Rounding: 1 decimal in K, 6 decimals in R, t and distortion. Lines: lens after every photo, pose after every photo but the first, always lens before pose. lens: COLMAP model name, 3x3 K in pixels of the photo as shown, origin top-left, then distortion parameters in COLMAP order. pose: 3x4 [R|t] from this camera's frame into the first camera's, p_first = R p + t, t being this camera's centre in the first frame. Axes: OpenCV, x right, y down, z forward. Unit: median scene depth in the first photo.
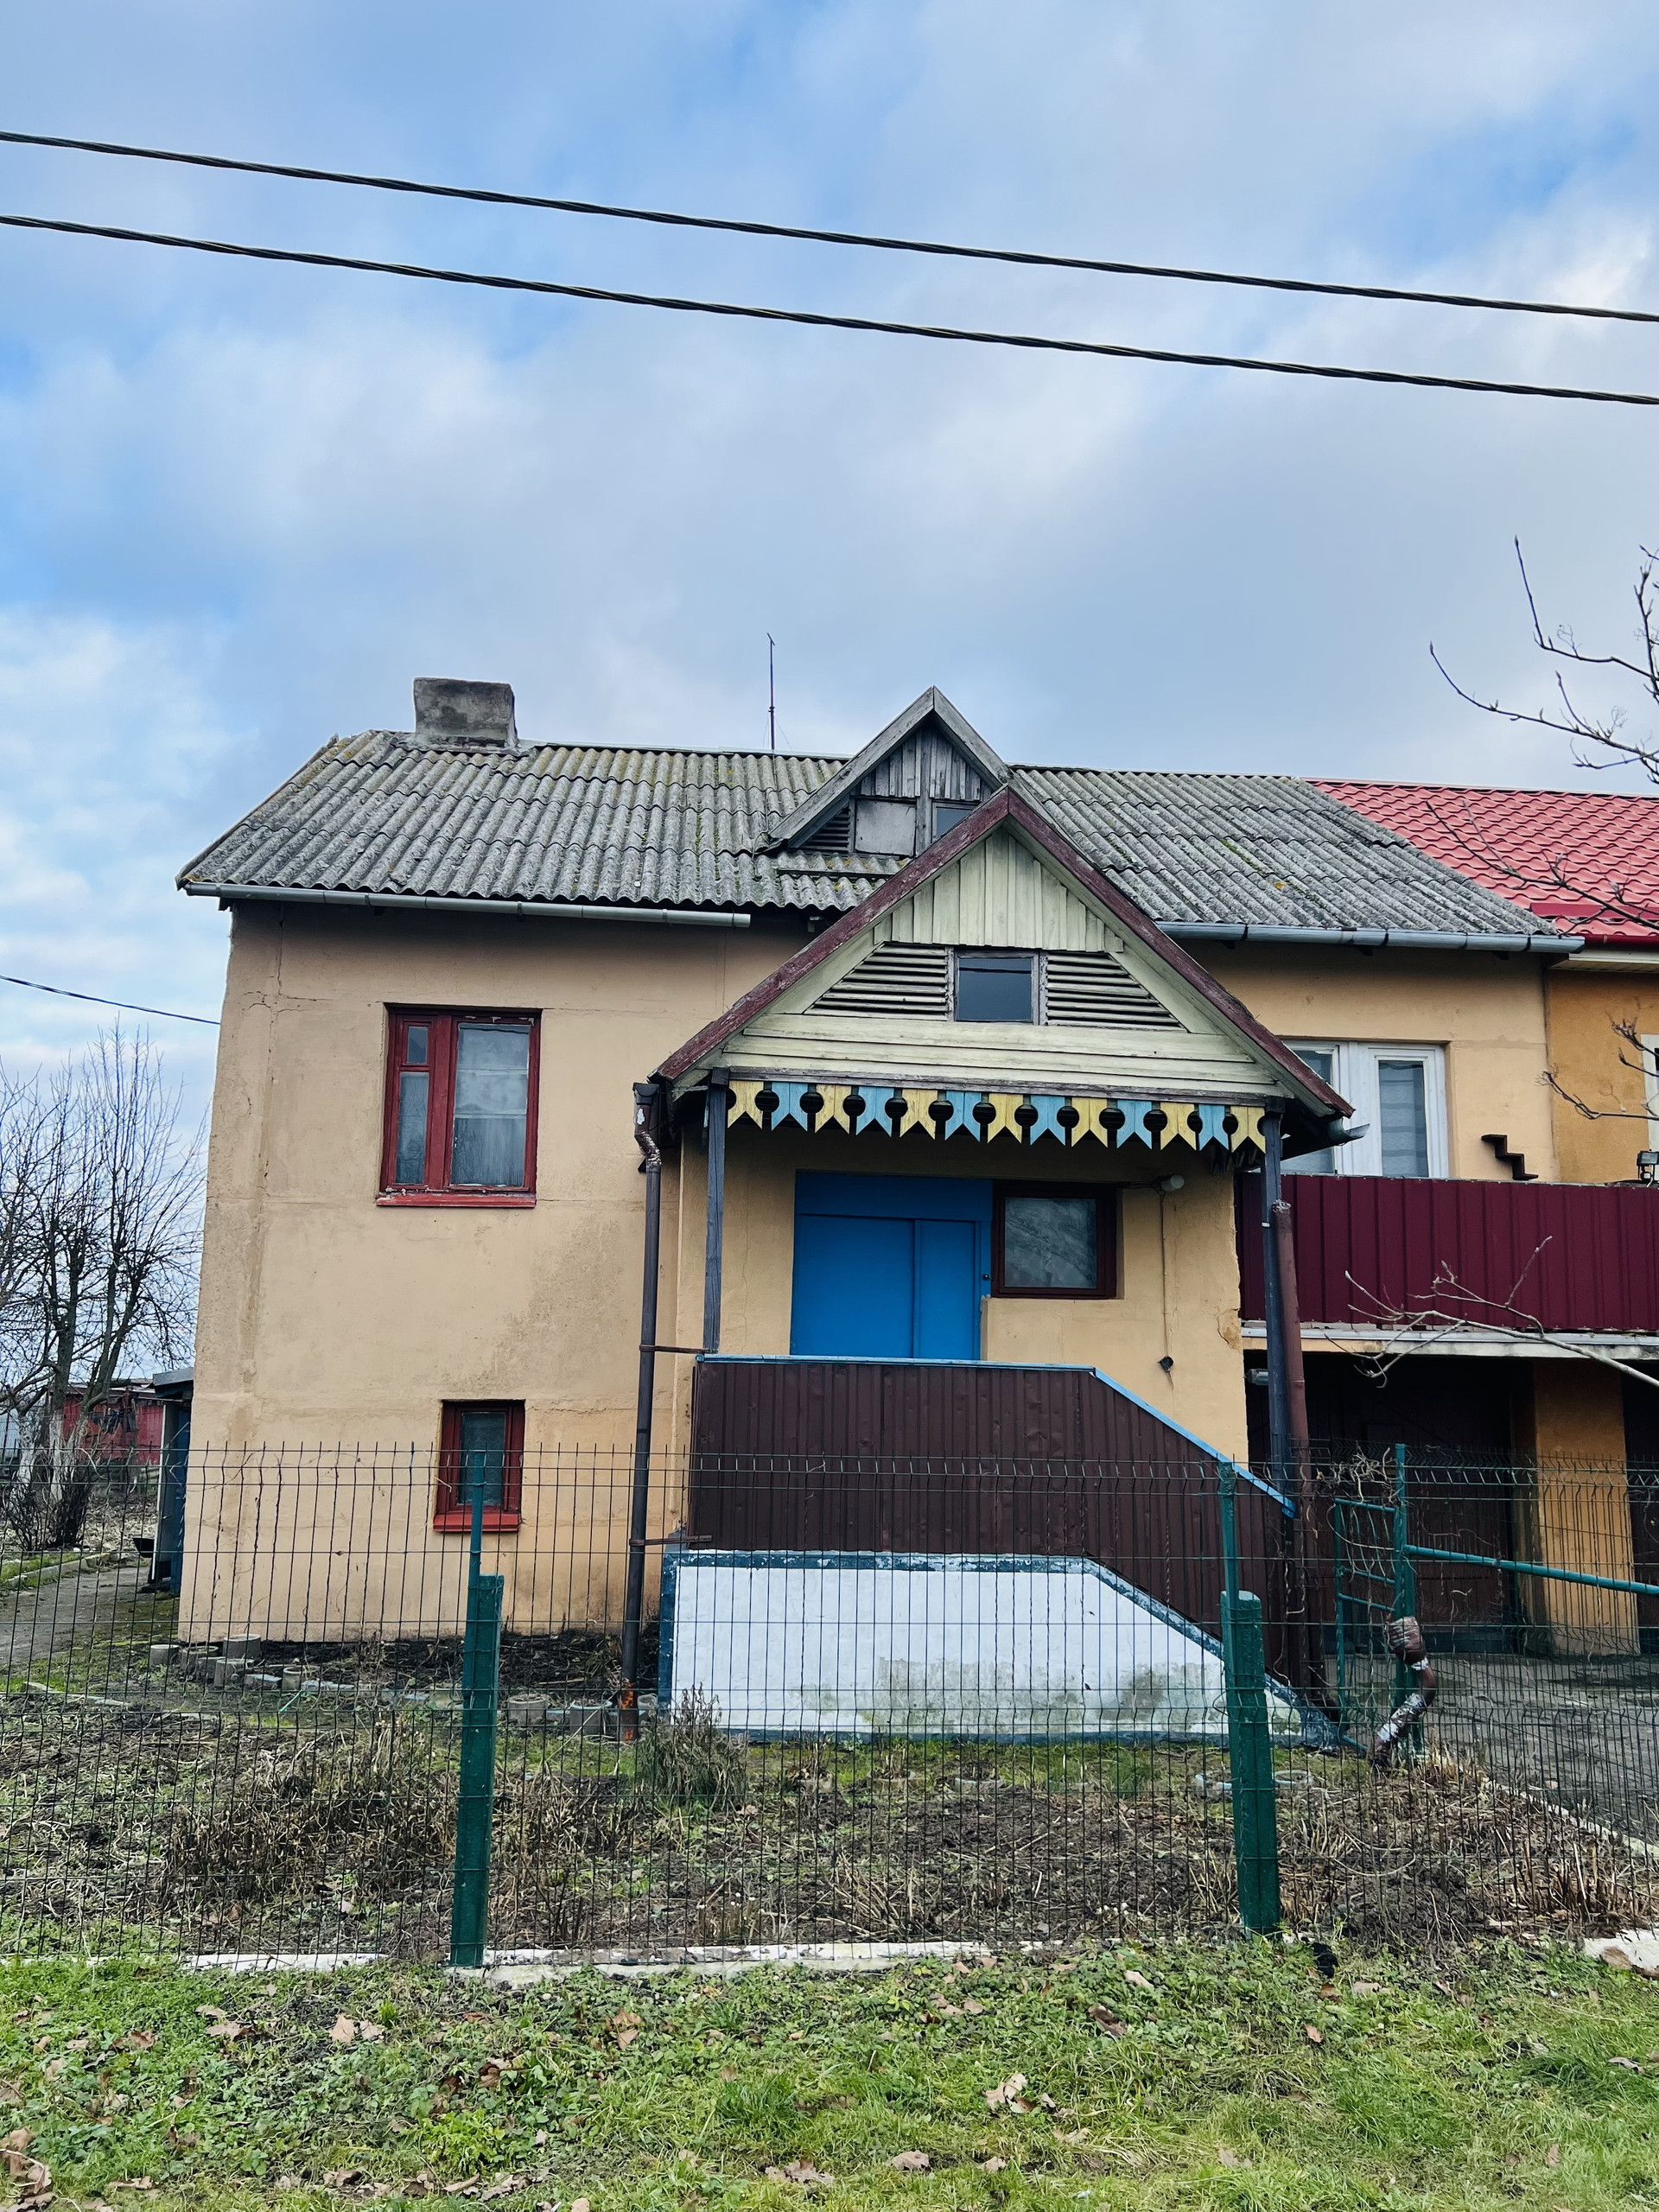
lens RADIAL K [[1654.0, 0, 820.1], [0, 1654.0, 1095.6], [0, 0, 1]] dist [0.064898, -0.068743]
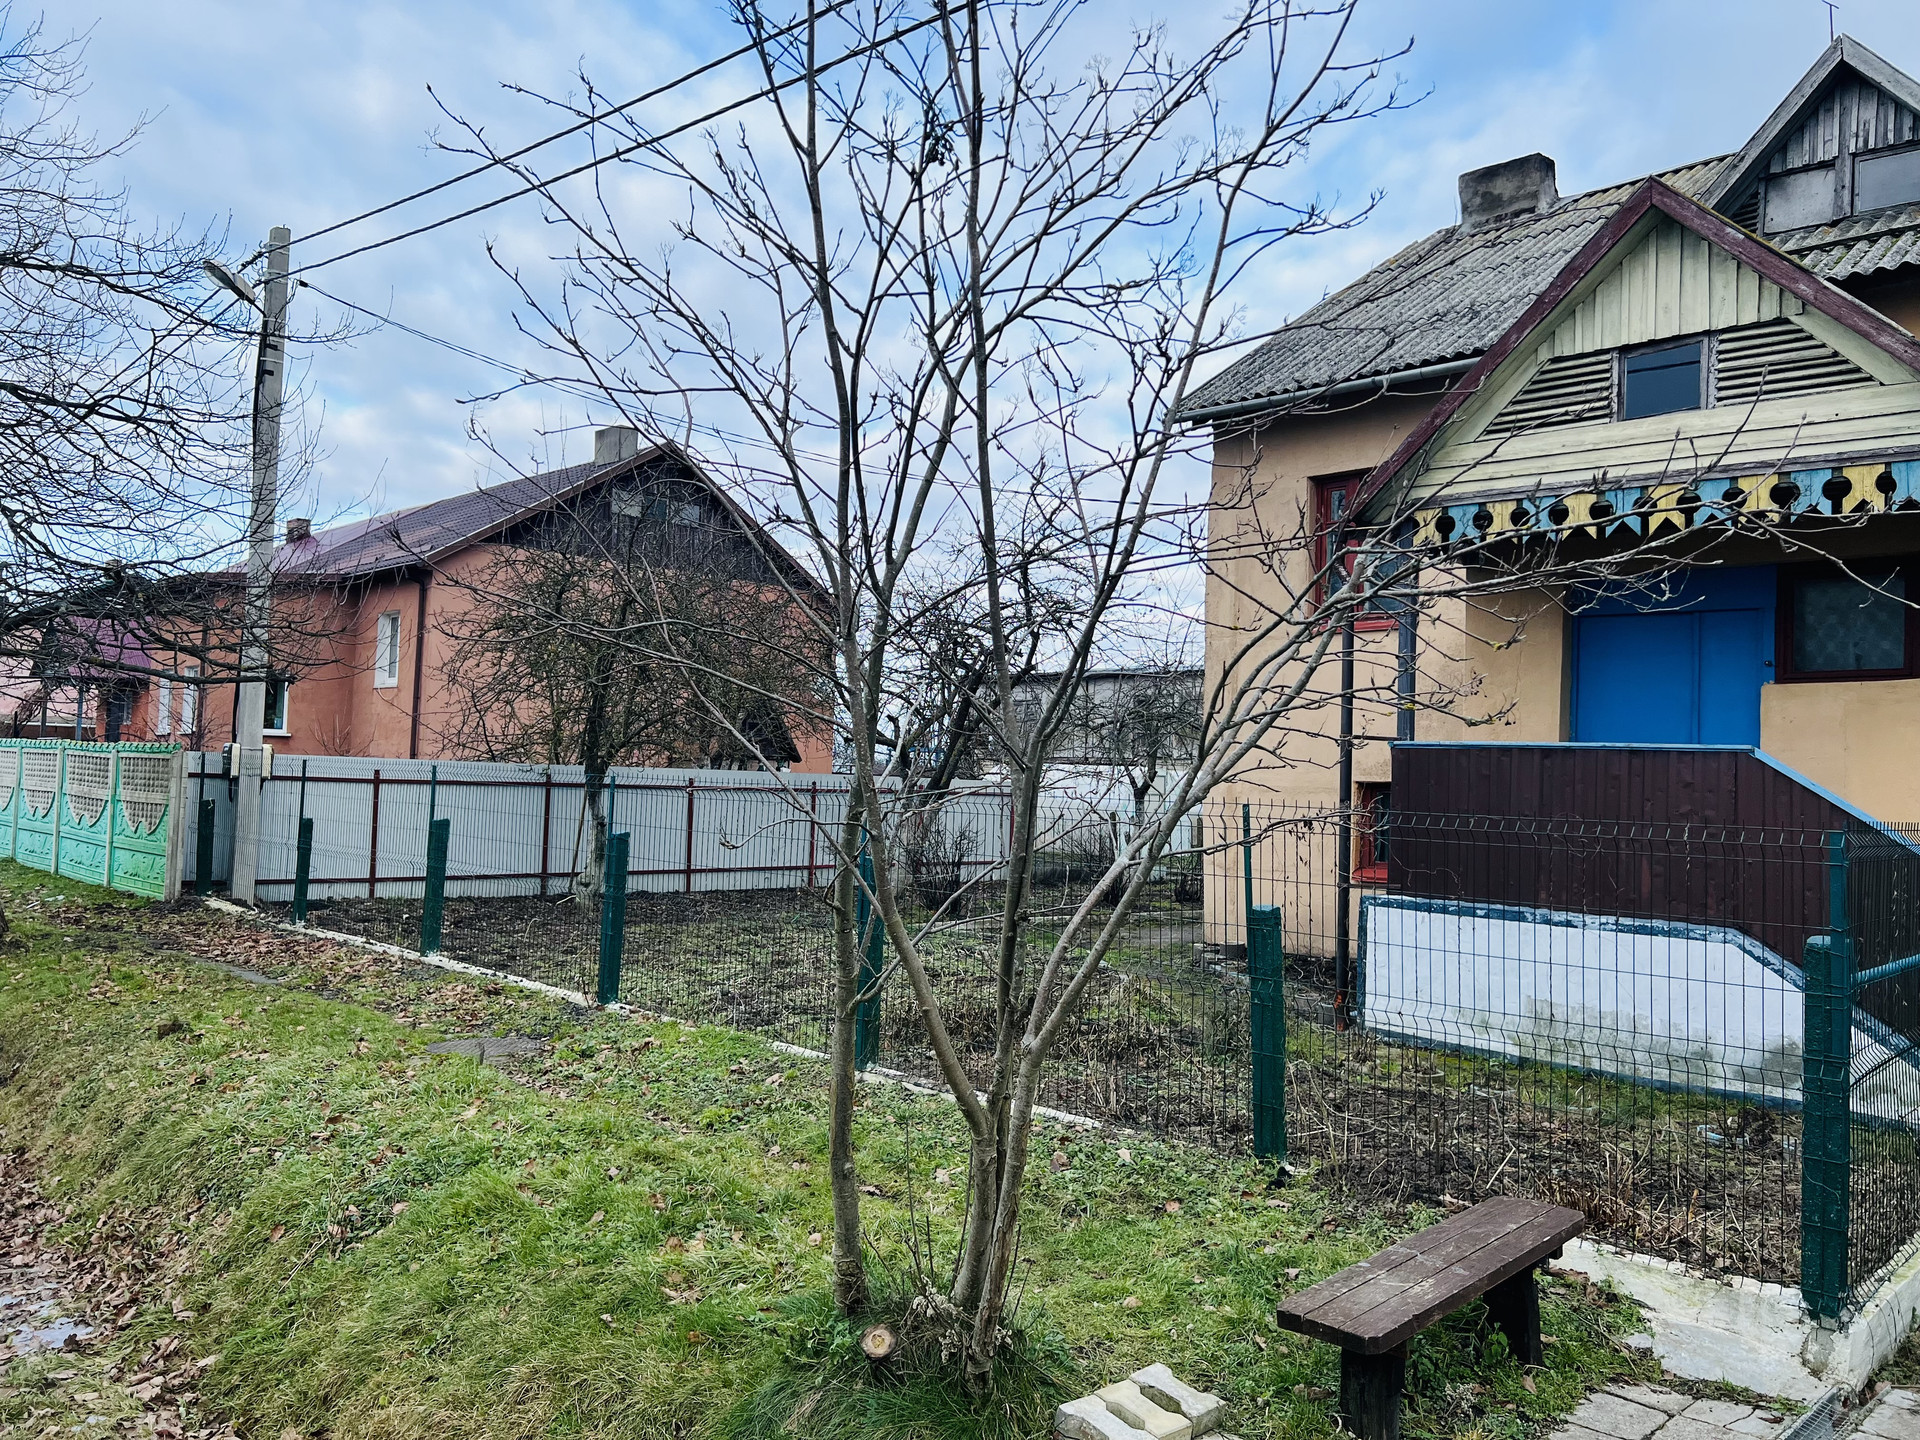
lens RADIAL K [[1435.7, 0, 972.7], [0, 1435.7, 716.0], [0, 0, 1]] dist [0.064898, -0.068743]
pose [[0.635604, -0.028718, -0.771481, 0.522900], [0.119108, 0.990991, 0.061241, 0.034176], [0.762771, -0.130815, 0.633299, 0.085979]]
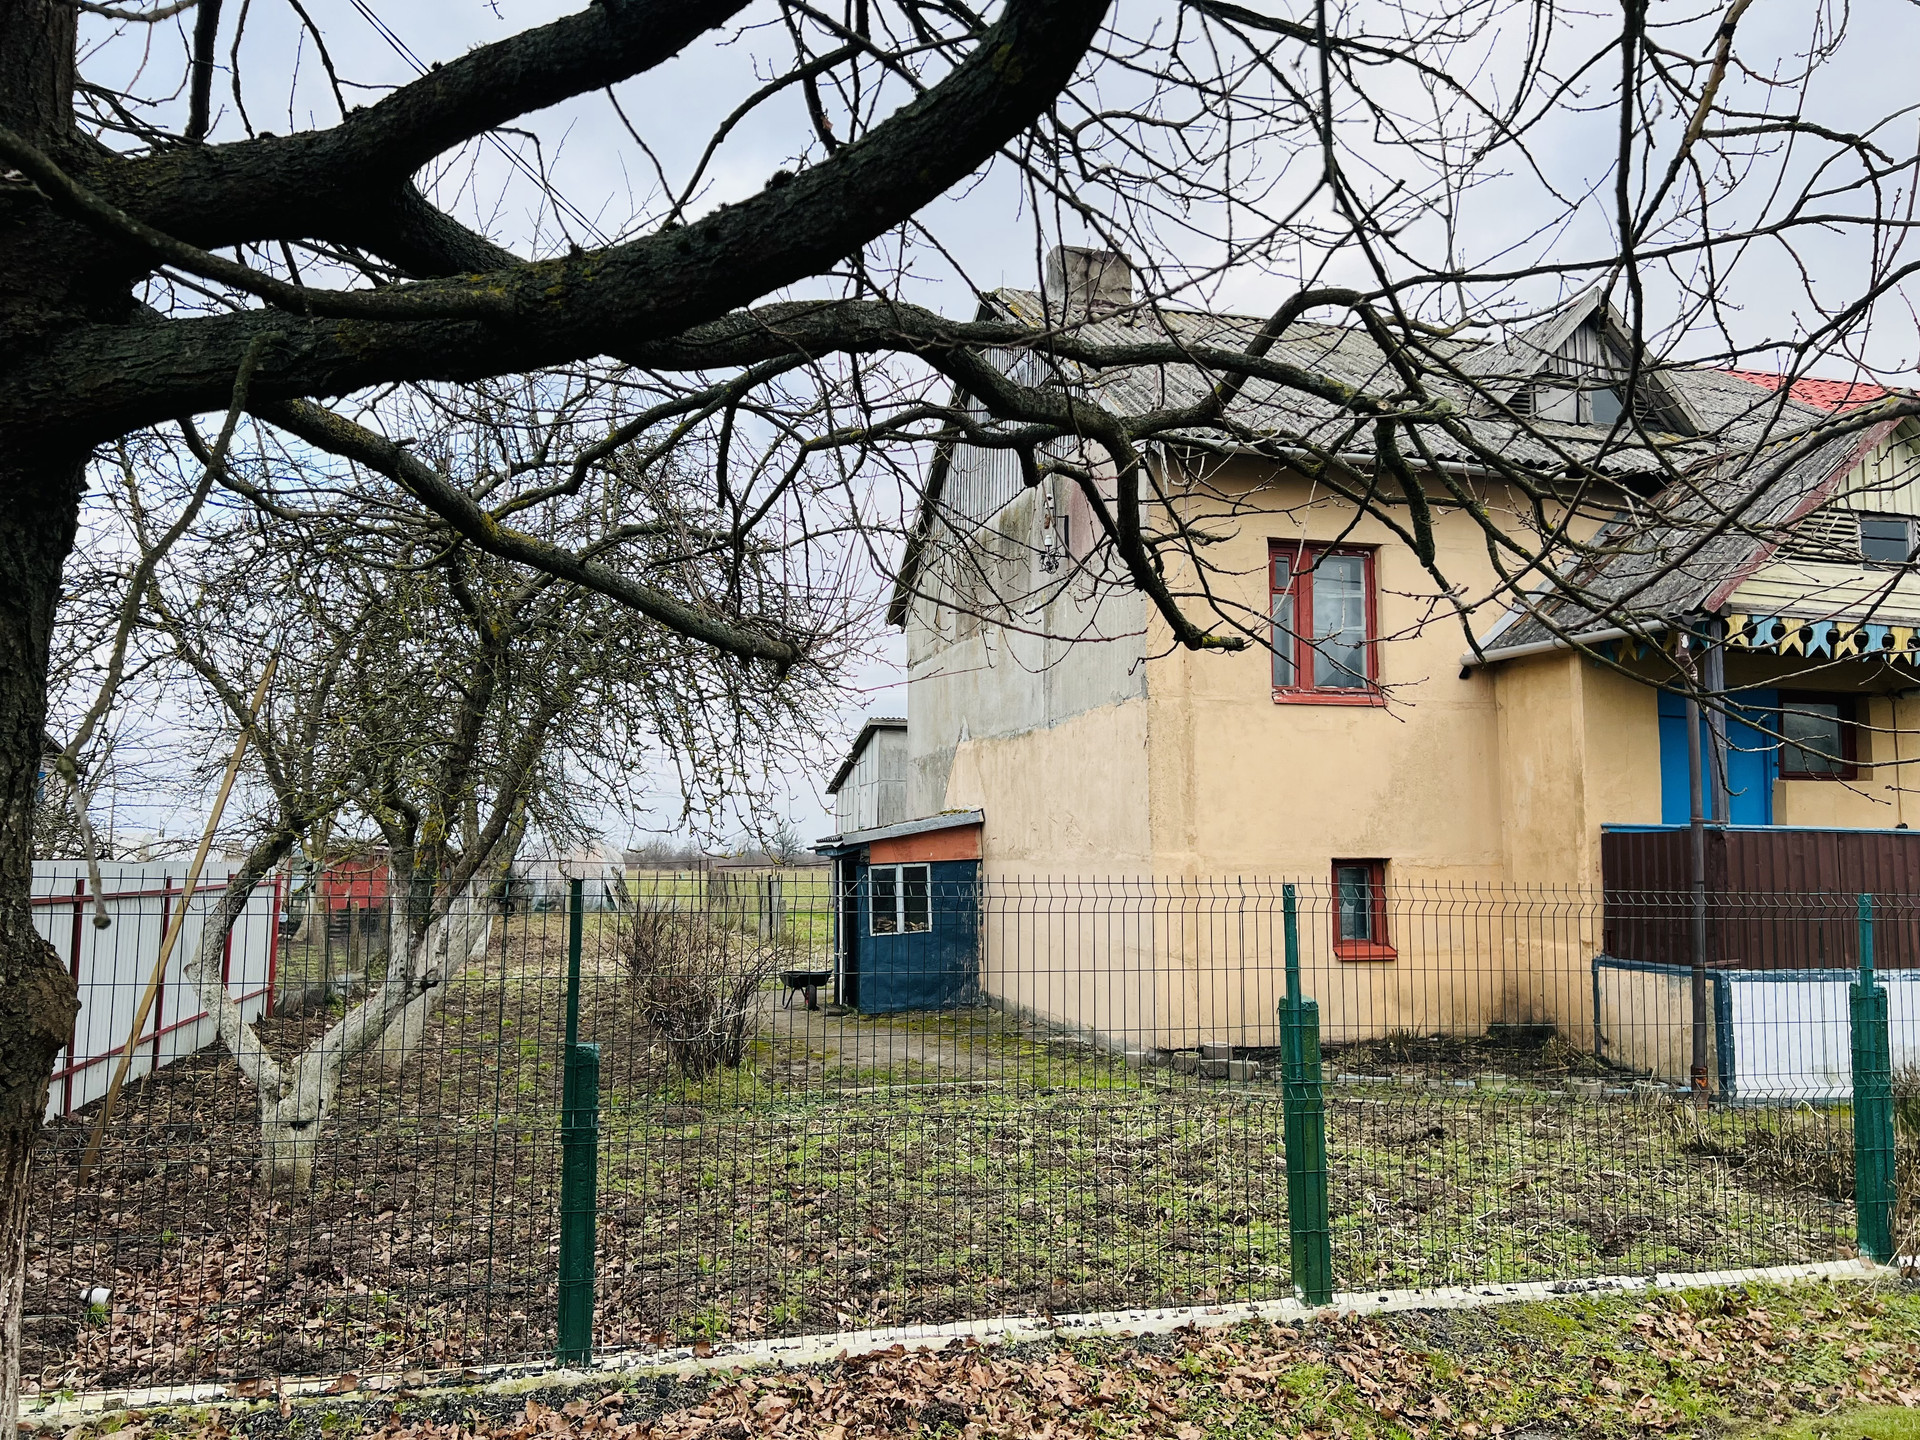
lens RADIAL K [[1435.7, 0, 952.9], [0, 1435.7, 721.9], [0, 0, 1]] dist [0.064898, -0.068743]
pose [[0.986437, 0.007172, 0.163984, -0.812155], [-0.022217, 0.995685, 0.090095, -0.013749], [-0.162631, -0.092517, 0.982340, -0.021099]]
